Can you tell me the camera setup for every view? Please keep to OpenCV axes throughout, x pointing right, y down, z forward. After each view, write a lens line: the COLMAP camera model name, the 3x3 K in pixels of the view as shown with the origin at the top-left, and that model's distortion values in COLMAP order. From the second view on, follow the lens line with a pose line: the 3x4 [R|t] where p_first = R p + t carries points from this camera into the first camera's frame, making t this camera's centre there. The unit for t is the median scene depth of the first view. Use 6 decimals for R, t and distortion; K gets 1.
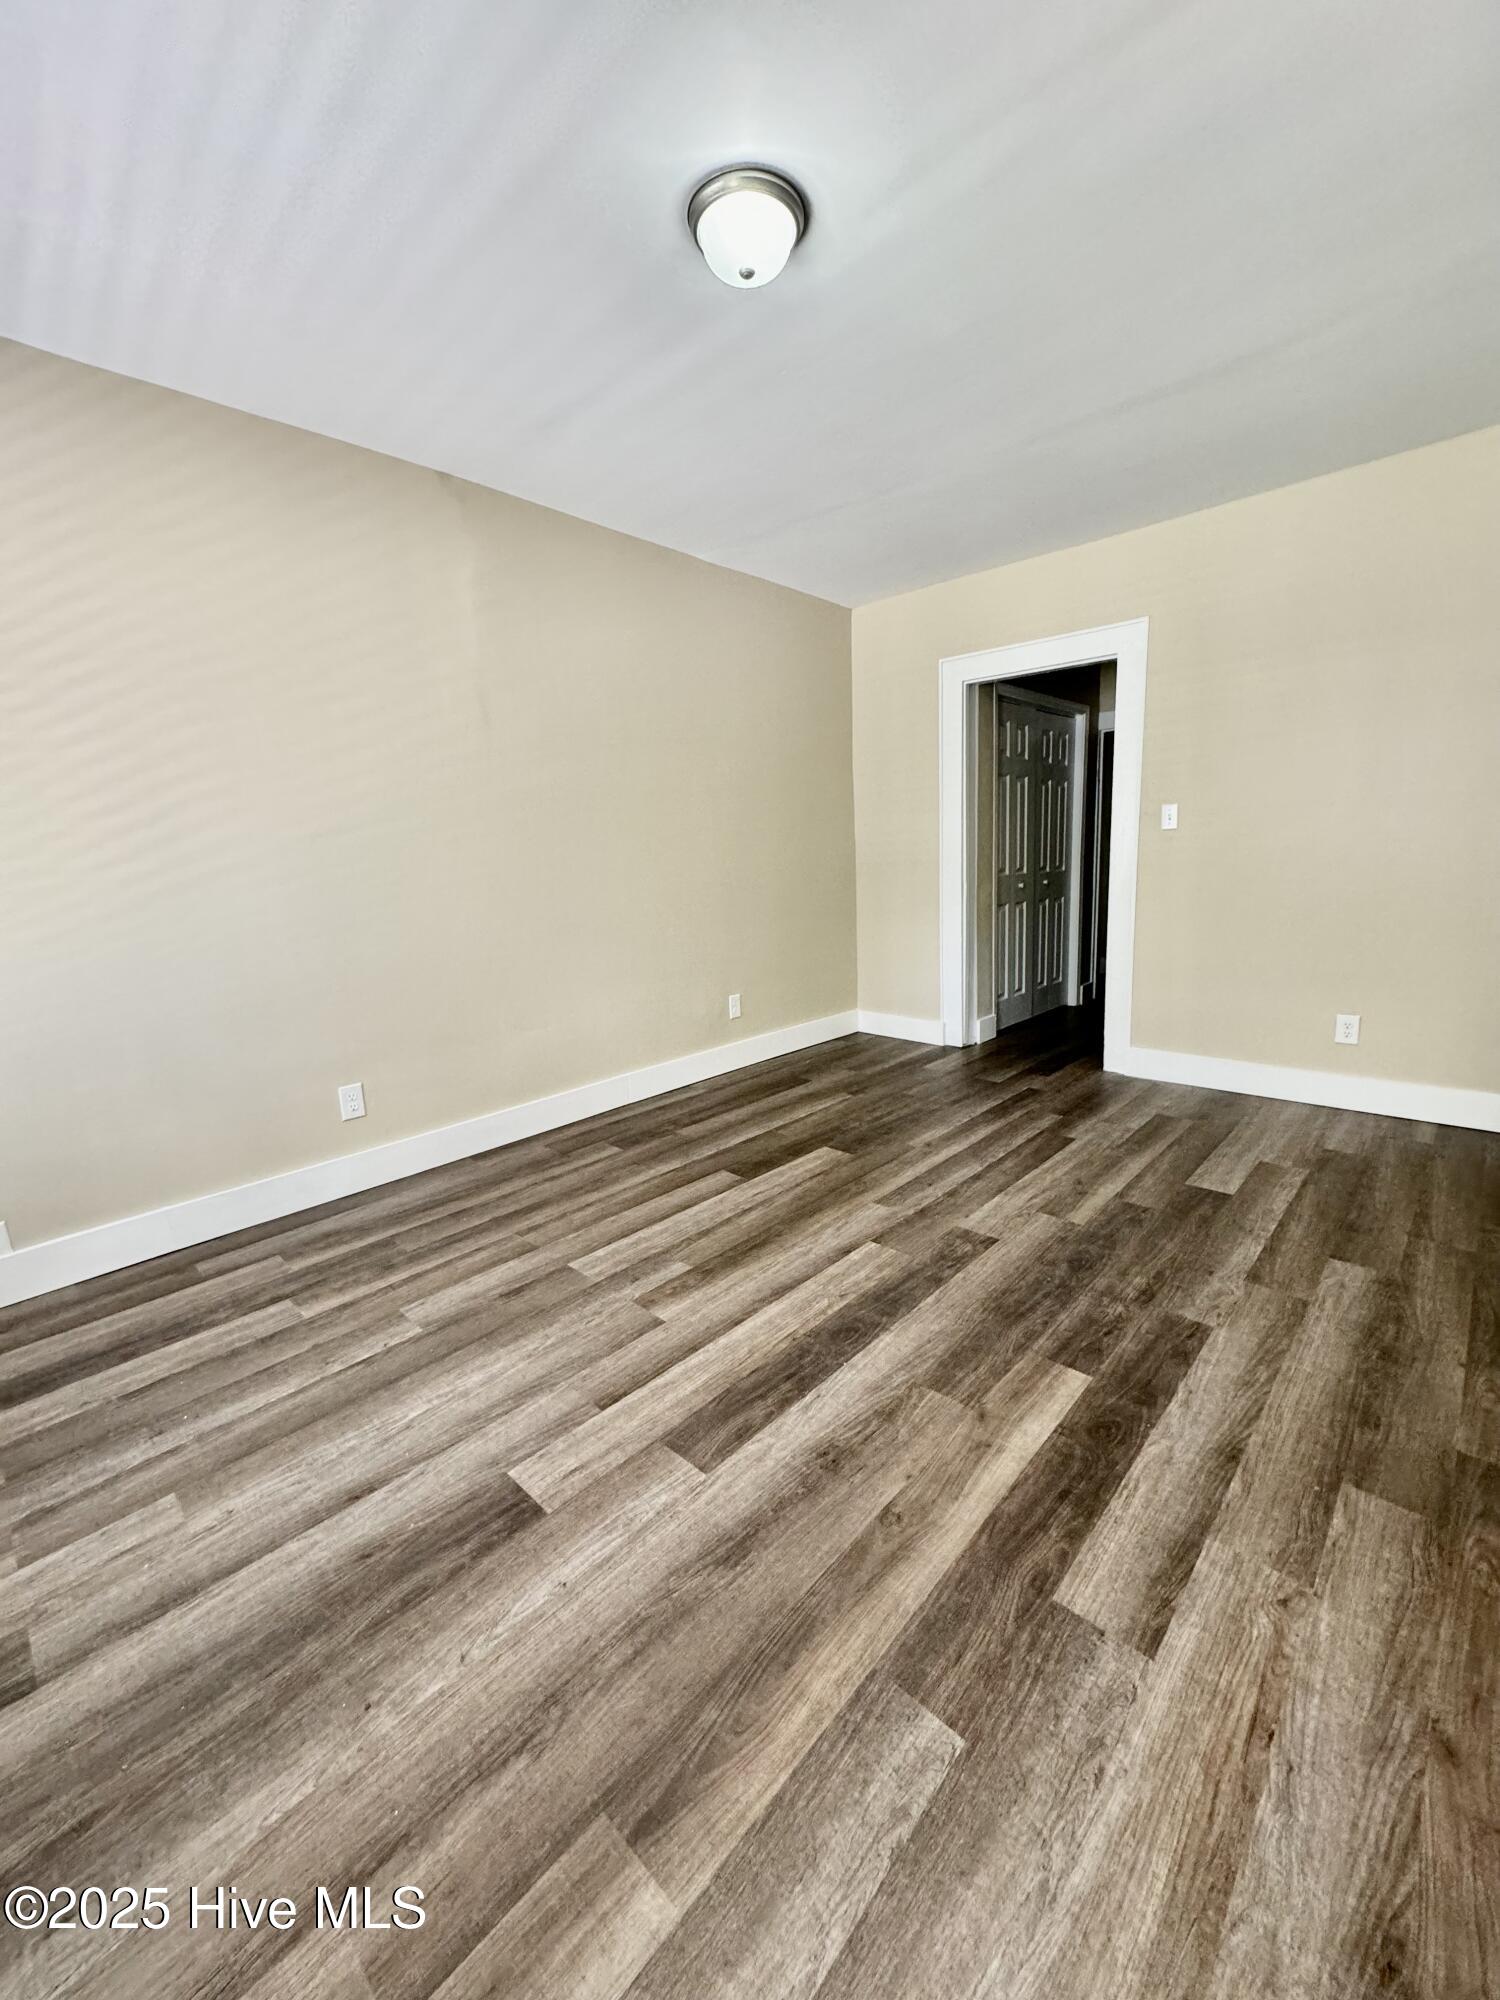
lens RADIAL K [[795.7, 0, 754.6], [0, 795.7, 1000.3], [0, 0, 1]] dist [-0.002518, 0.001184]
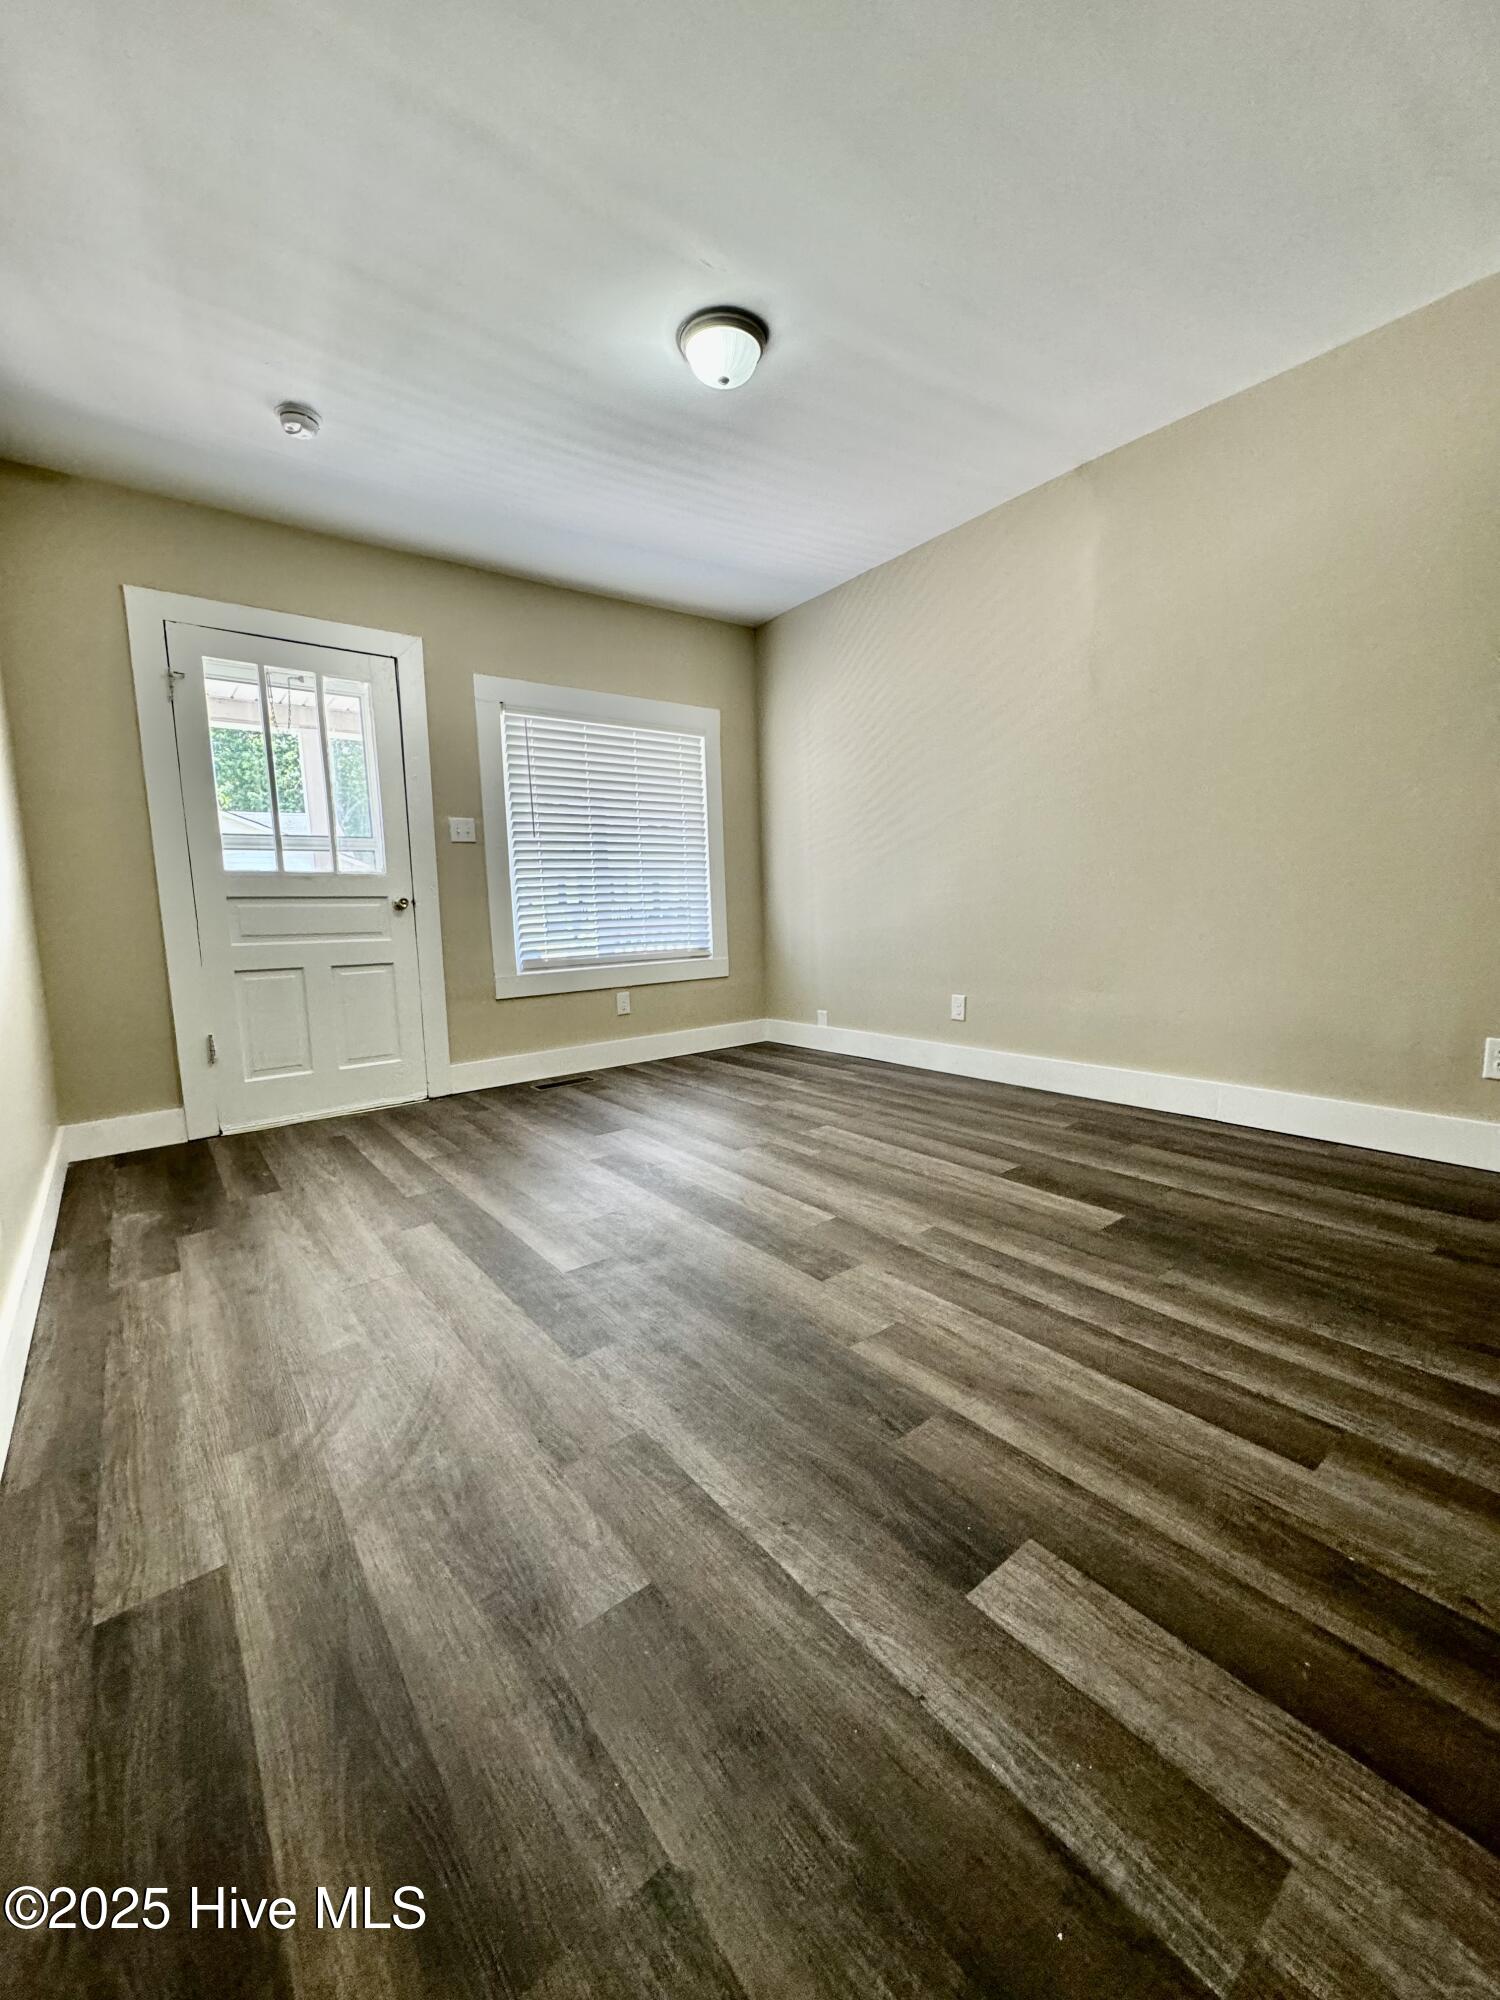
lens RADIAL K [[795.7, 0, 754.6], [0, 795.7, 1000.3], [0, 0, 1]] dist [-0.002518, 0.001184]
pose [[-0.149073, 0.168039, -0.974443, 0.875070], [-0.142427, 0.971530, 0.189326, -0.093575], [0.978515, 0.167011, -0.120895, 0.825175]]
